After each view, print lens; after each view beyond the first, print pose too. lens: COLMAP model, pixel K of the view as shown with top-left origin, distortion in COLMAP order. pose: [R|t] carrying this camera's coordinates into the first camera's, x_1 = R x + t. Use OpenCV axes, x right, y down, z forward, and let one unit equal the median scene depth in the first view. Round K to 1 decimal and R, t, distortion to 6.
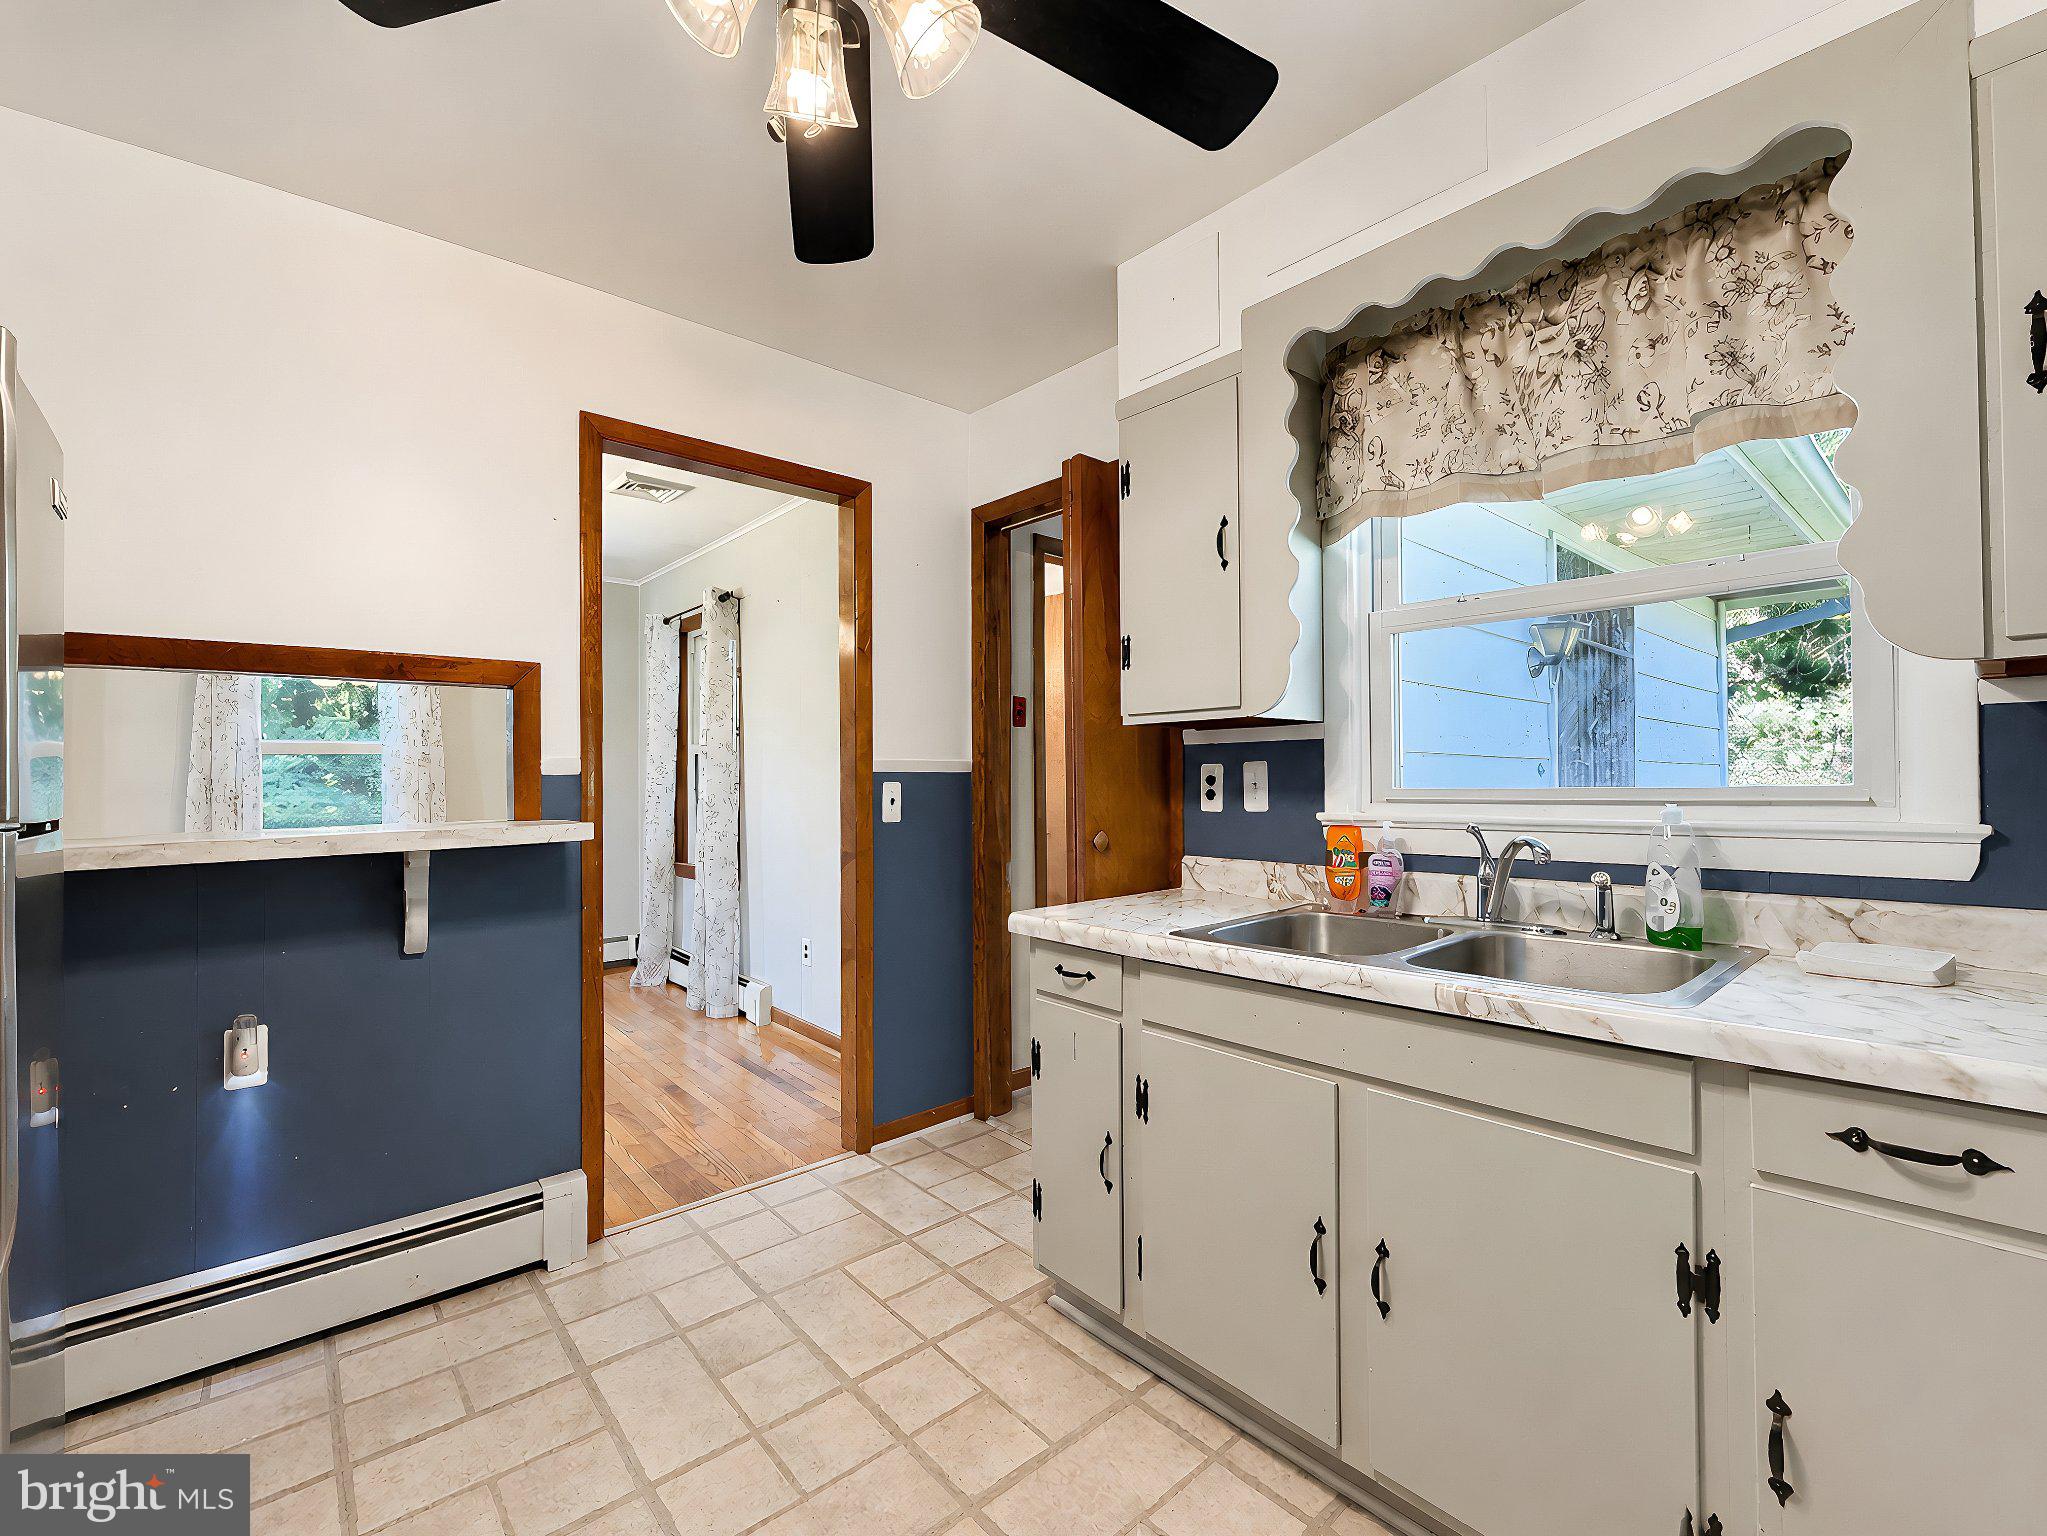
lens RADIAL K [[873.7, 0, 1034.3], [0, 873.7, 776.9], [0, 0, 1]] dist [-0.043650, -0.000098]
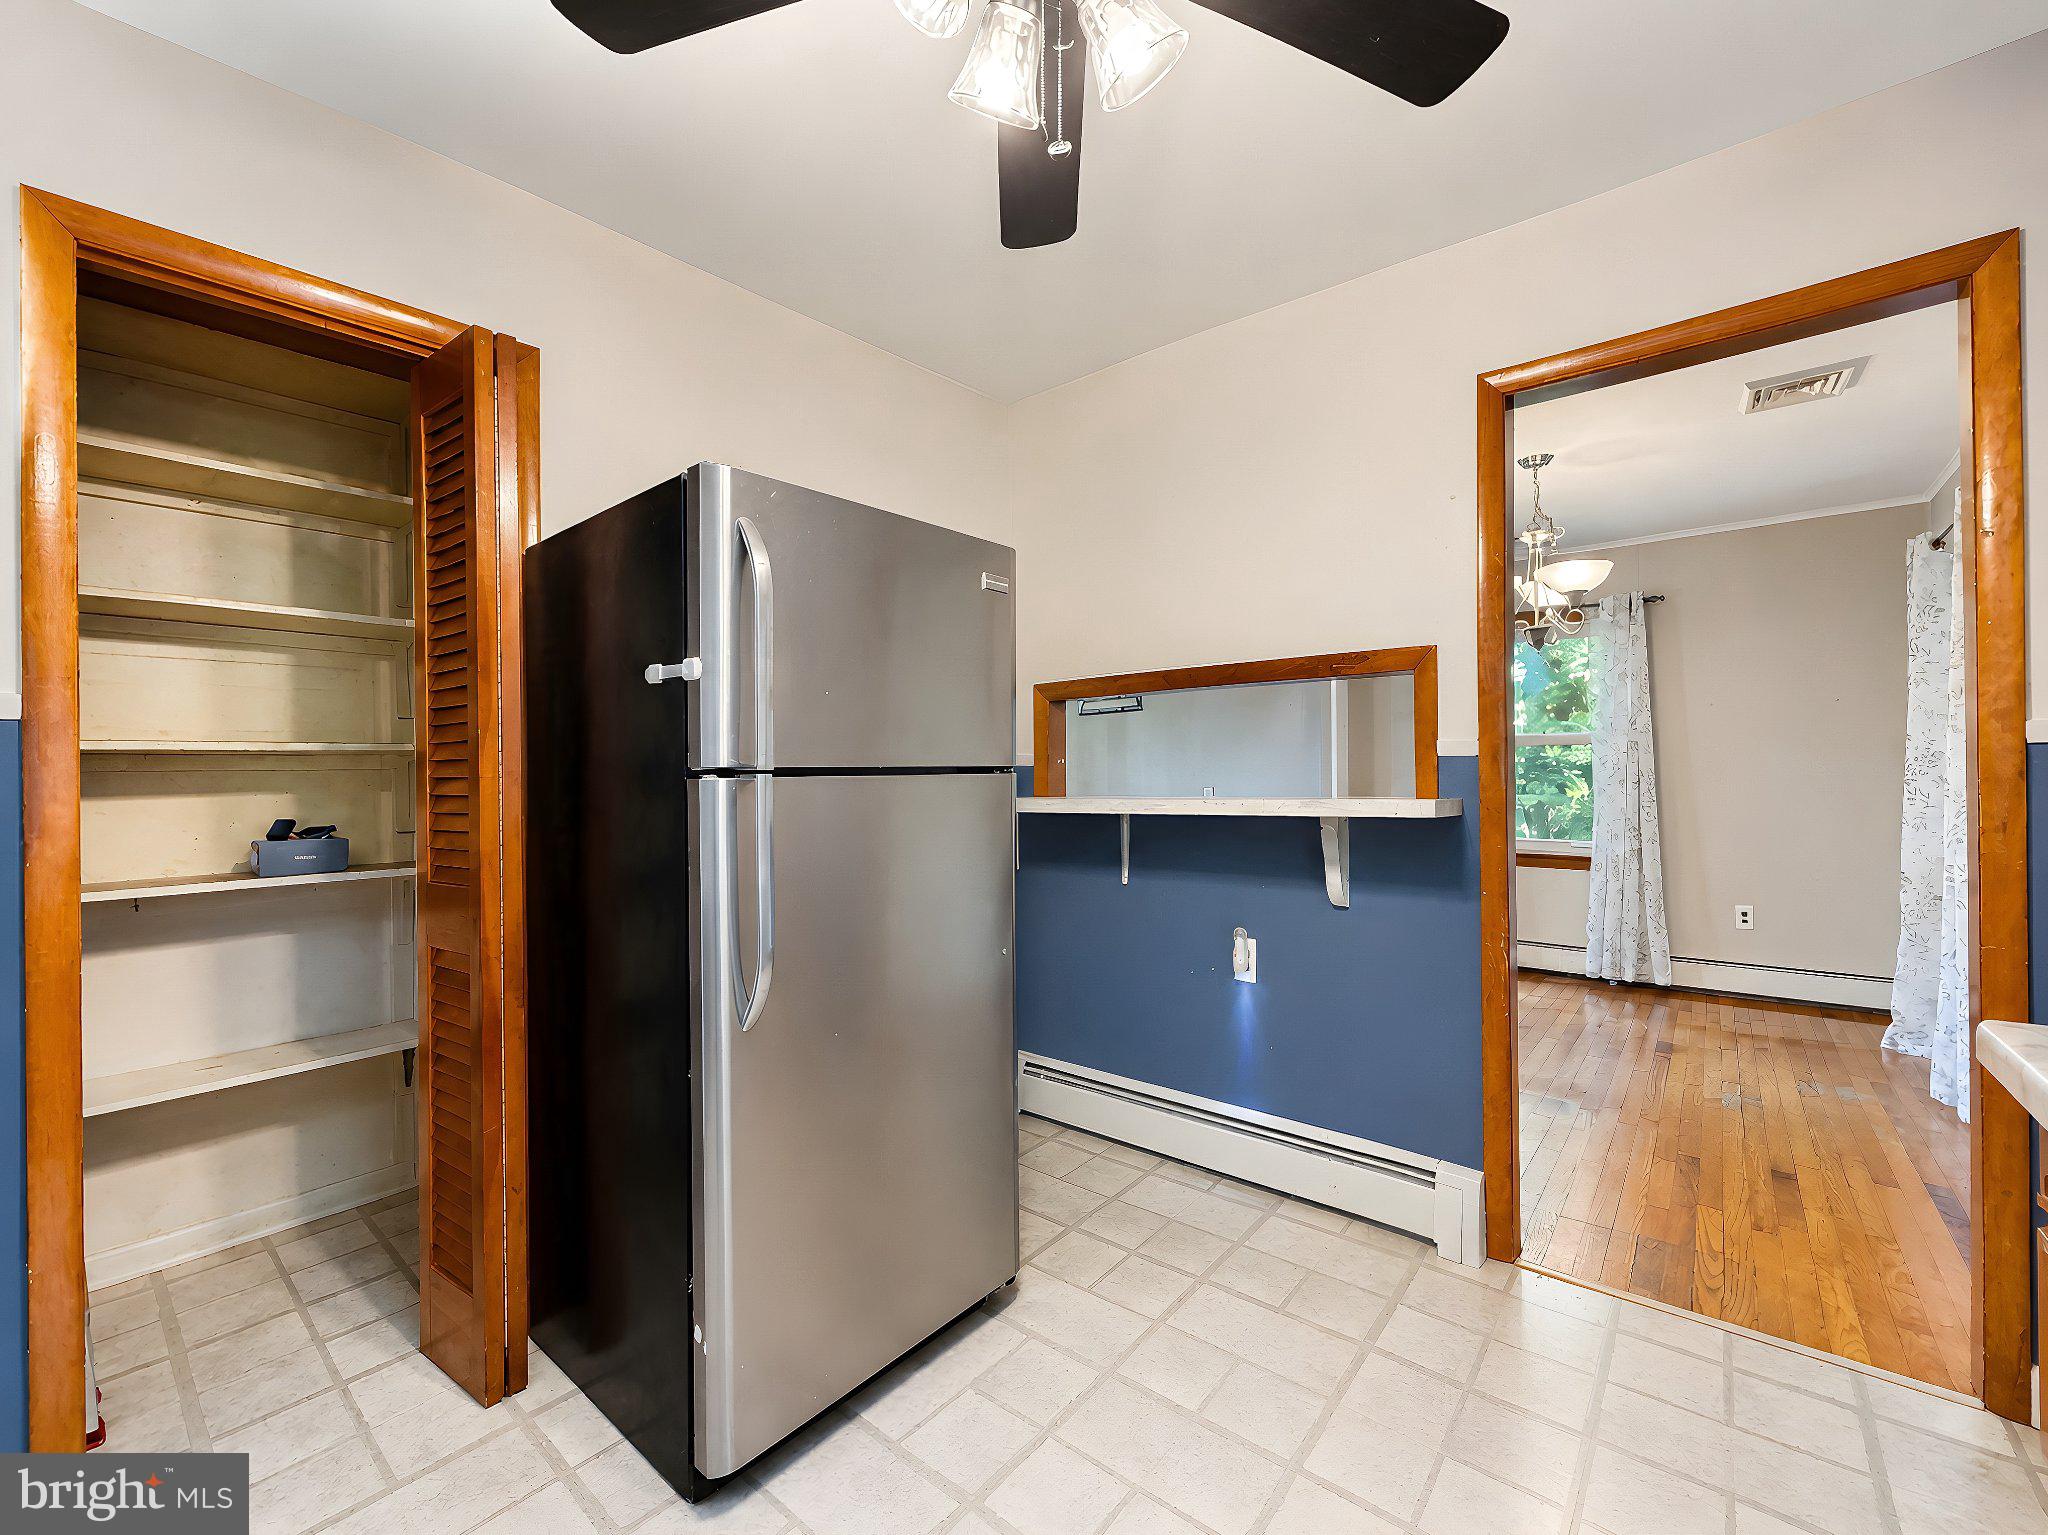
lens RADIAL K [[850.2, 0, 1022.9], [0, 850.2, 758.6], [0, 0, 1]] dist [0.001311, 0.000087]
pose [[0.158211, 0.001351, -0.987404, 0.363918], [-0.012438, 0.999922, -0.000625, 0.008259], [0.987327, 0.012380, 0.158216, 0.384431]]
